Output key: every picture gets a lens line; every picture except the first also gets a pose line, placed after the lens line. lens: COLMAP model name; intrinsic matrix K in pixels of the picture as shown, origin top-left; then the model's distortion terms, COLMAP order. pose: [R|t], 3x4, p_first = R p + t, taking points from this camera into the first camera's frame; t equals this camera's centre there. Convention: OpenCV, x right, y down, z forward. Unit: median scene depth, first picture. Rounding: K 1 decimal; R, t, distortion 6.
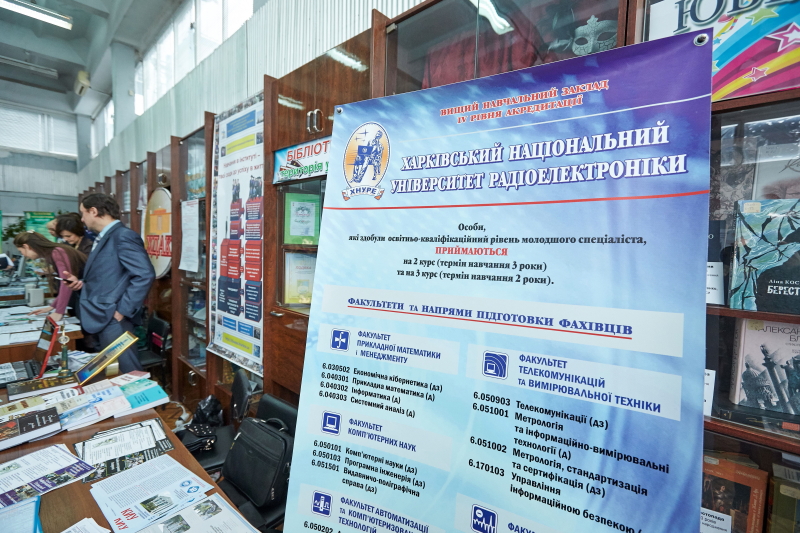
lens RADIAL K [[364.1, 0, 384.1], [0, 364.1, 268.4], [0, 0, 1]] dist [-0.001421, -0.000161]
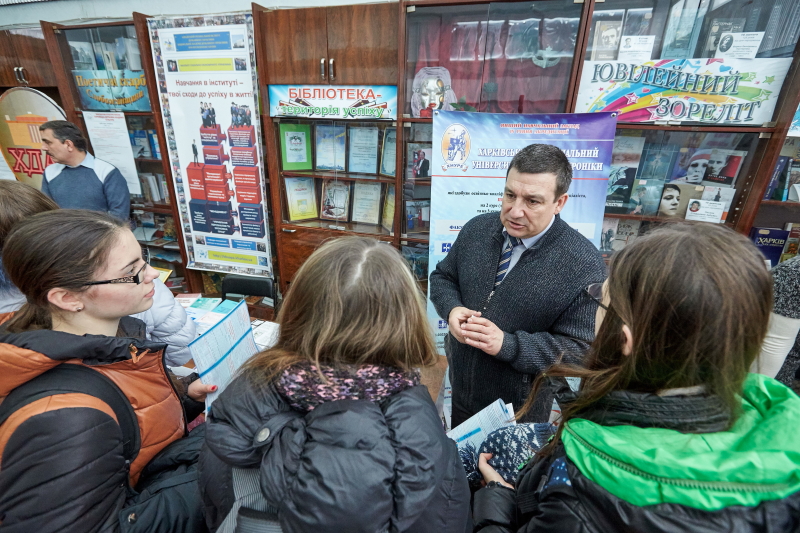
lens RADIAL K [[364.1, 0, 384.1], [0, 364.1, 268.4], [0, 0, 1]] dist [-0.001421, -0.000161]
pose [[0.909065, -0.168015, 0.381278, -0.473503], [0.037245, 0.944196, 0.327271, -0.139083], [-0.414987, -0.283310, 0.864593, -0.228477]]
